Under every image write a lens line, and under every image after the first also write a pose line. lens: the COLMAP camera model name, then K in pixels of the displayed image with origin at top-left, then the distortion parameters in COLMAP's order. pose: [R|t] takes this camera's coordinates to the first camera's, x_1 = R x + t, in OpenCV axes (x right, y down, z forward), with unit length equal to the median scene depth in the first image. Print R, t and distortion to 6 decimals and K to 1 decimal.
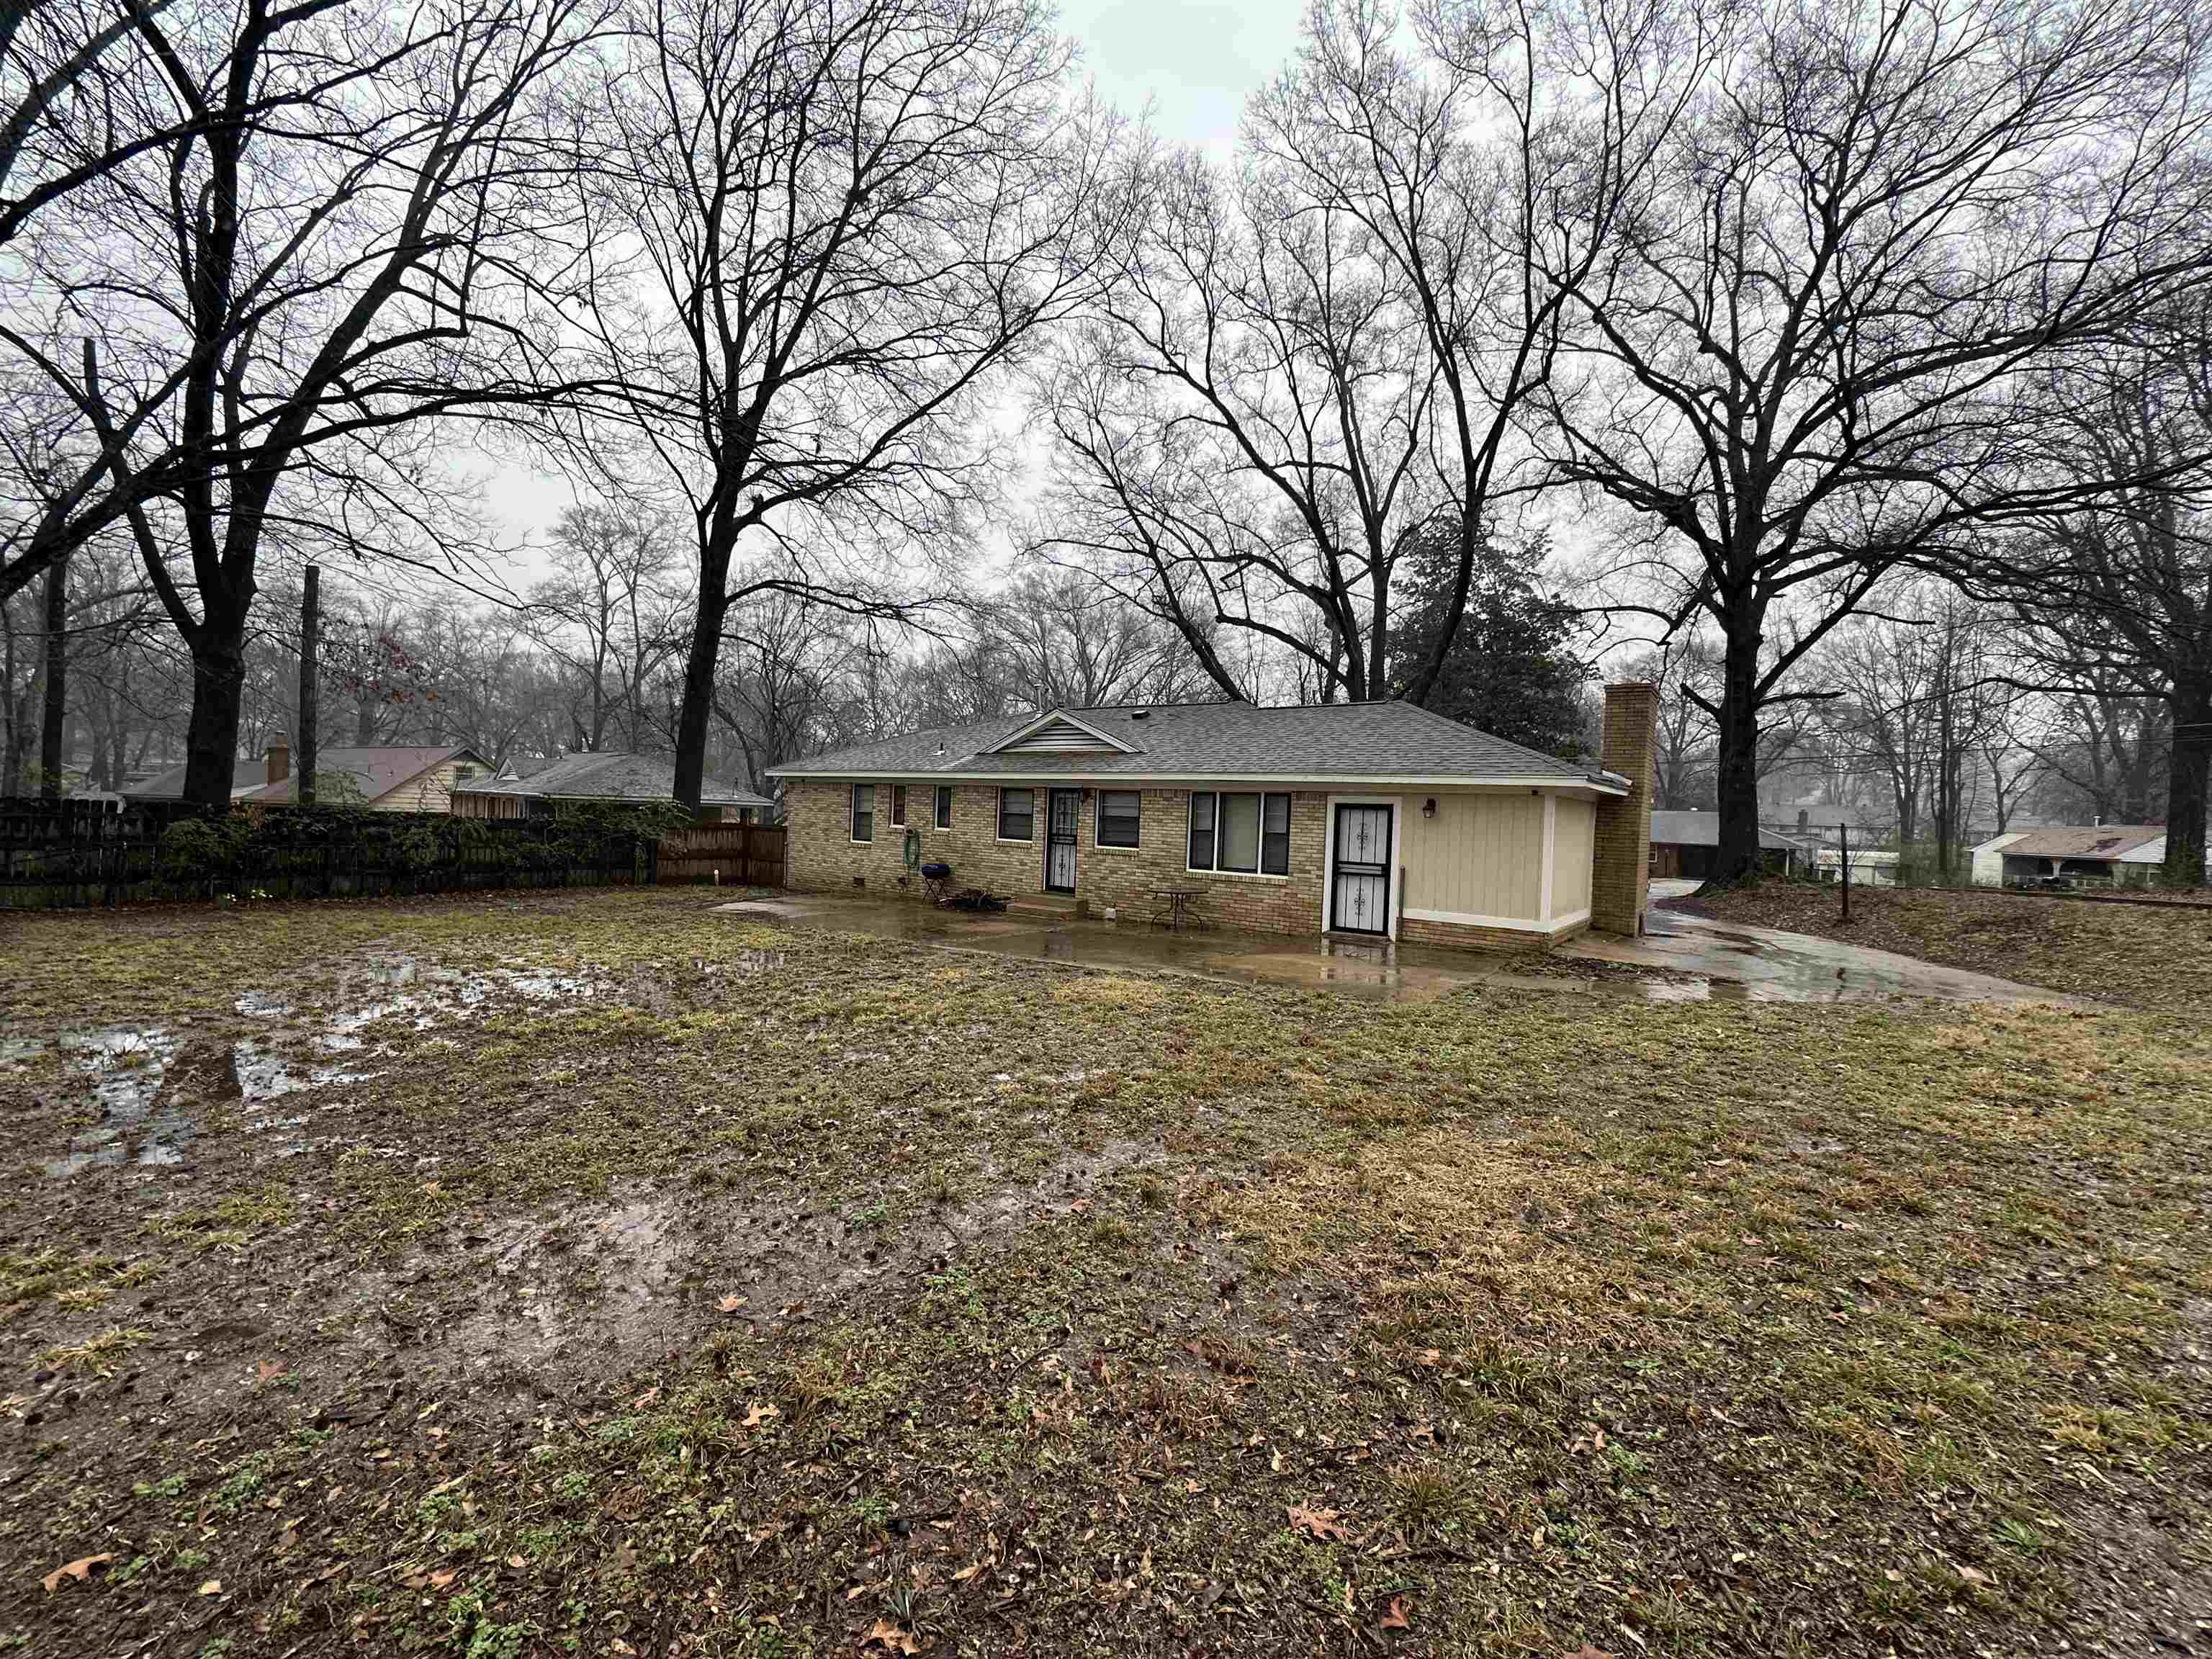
lens RADIAL K [[886.4, 0, 1106.0], [0, 886.4, 829.5], [0, 0, 1]] dist [-0.002333, -0.000315]
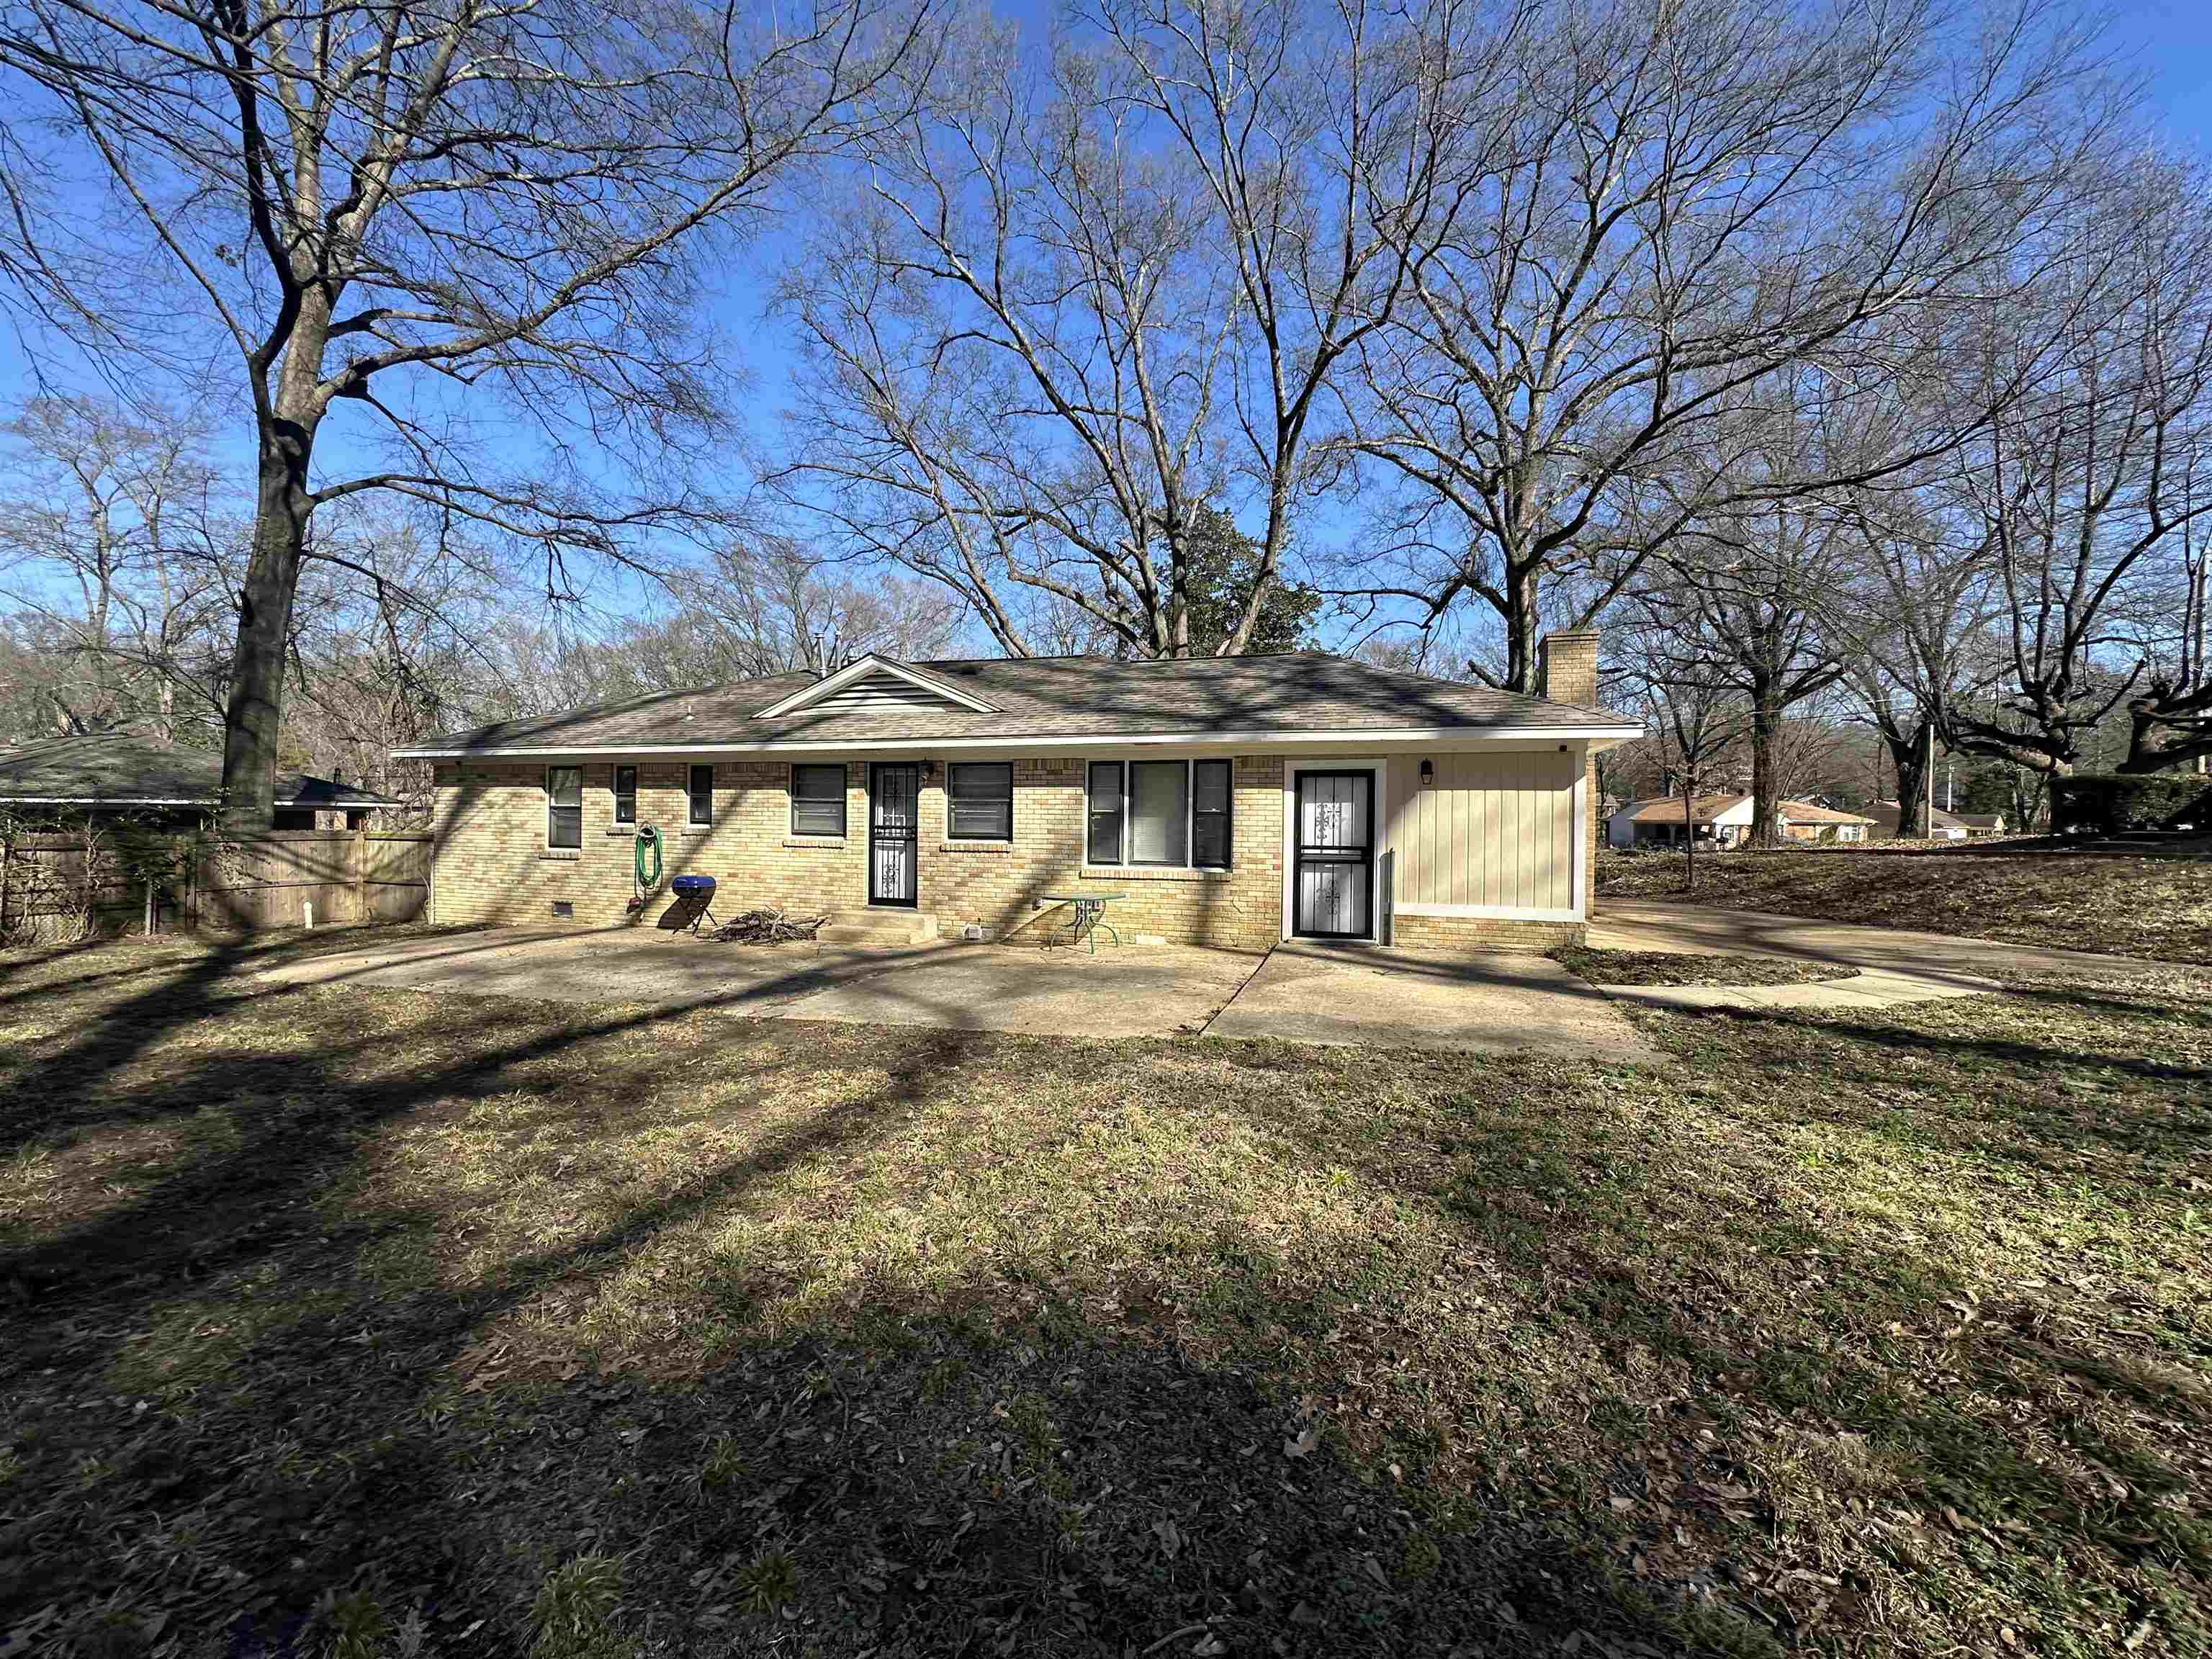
lens RADIAL K [[886.4, 0, 1106.0], [0, 886.4, 829.5], [0, 0, 1]] dist [-0.002333, -0.000315]
pose [[0.949243, -0.035807, 0.312500, -0.078921], [0.034362, 0.999358, 0.010133, 0.004522], [-0.312662, 0.001119, 0.949864, 0.185770]]
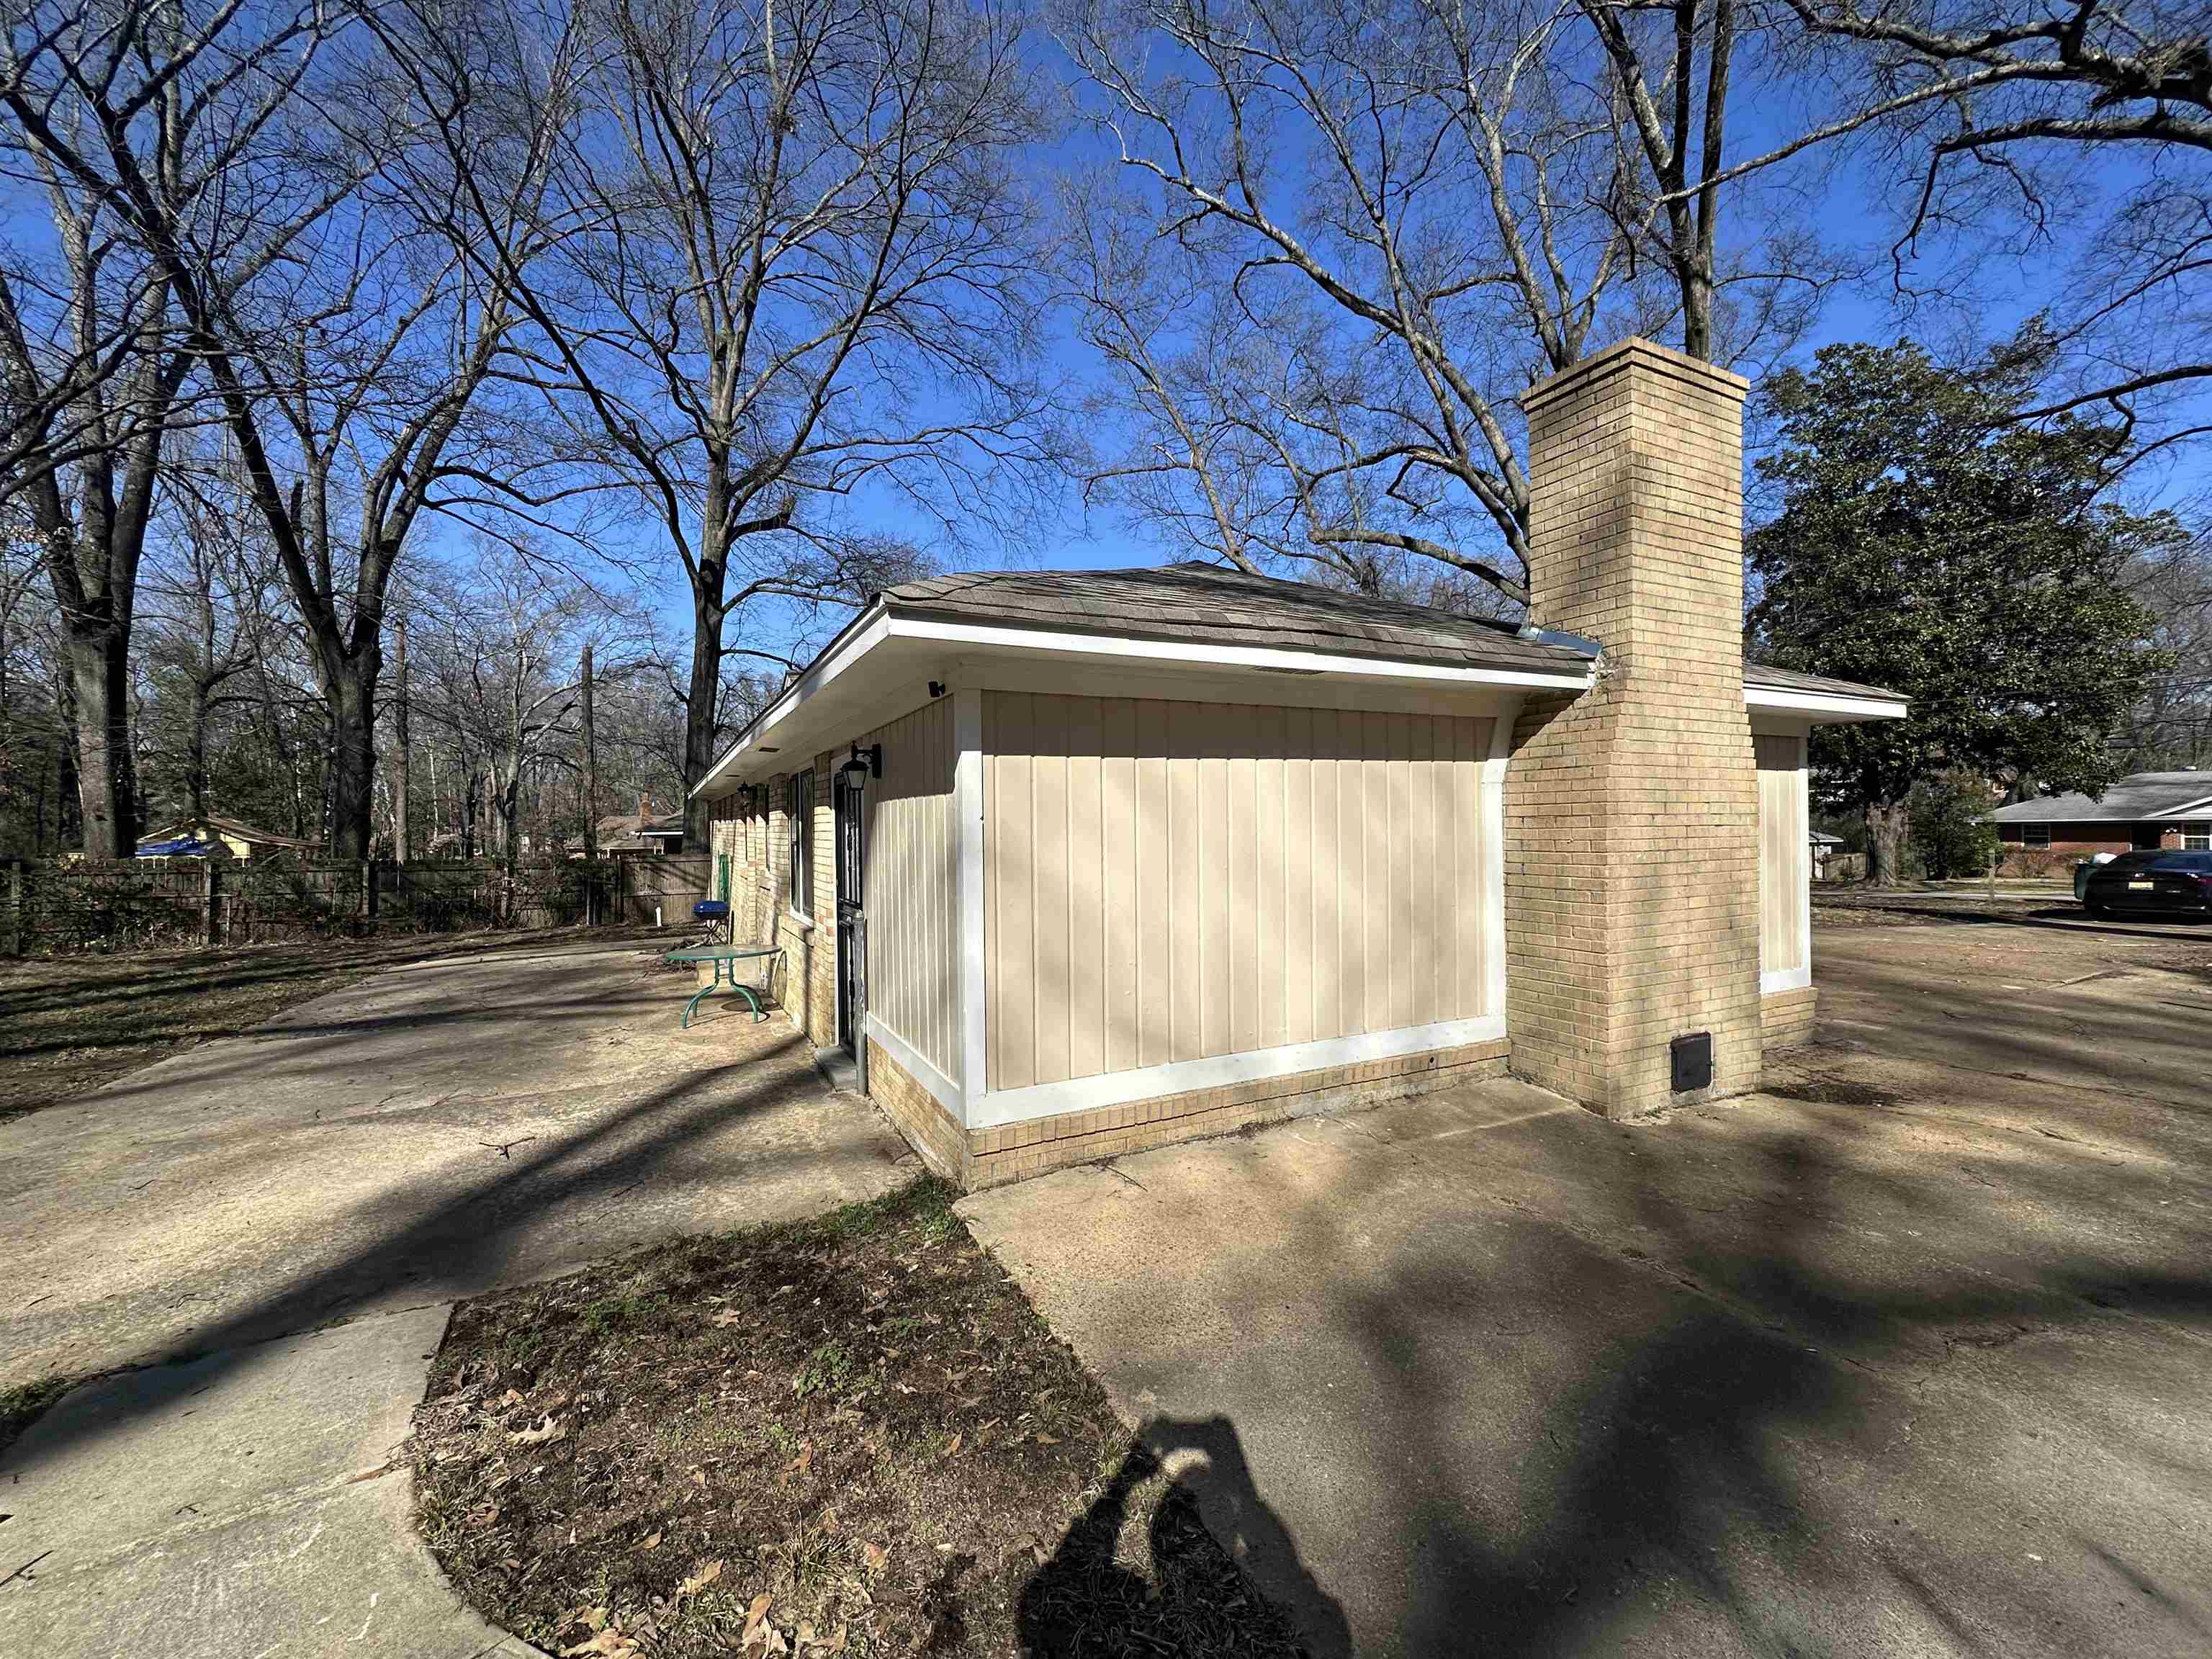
lens RADIAL K [[886.4, 0, 1106.0], [0, 886.4, 829.5], [0, 0, 1]] dist [-0.002333, -0.000315]
pose [[0.897411, -0.049074, -0.438457, 0.349166], [0.042160, 0.998785, -0.025497, 0.007159], [0.439175, 0.004396, 0.898391, 0.365991]]
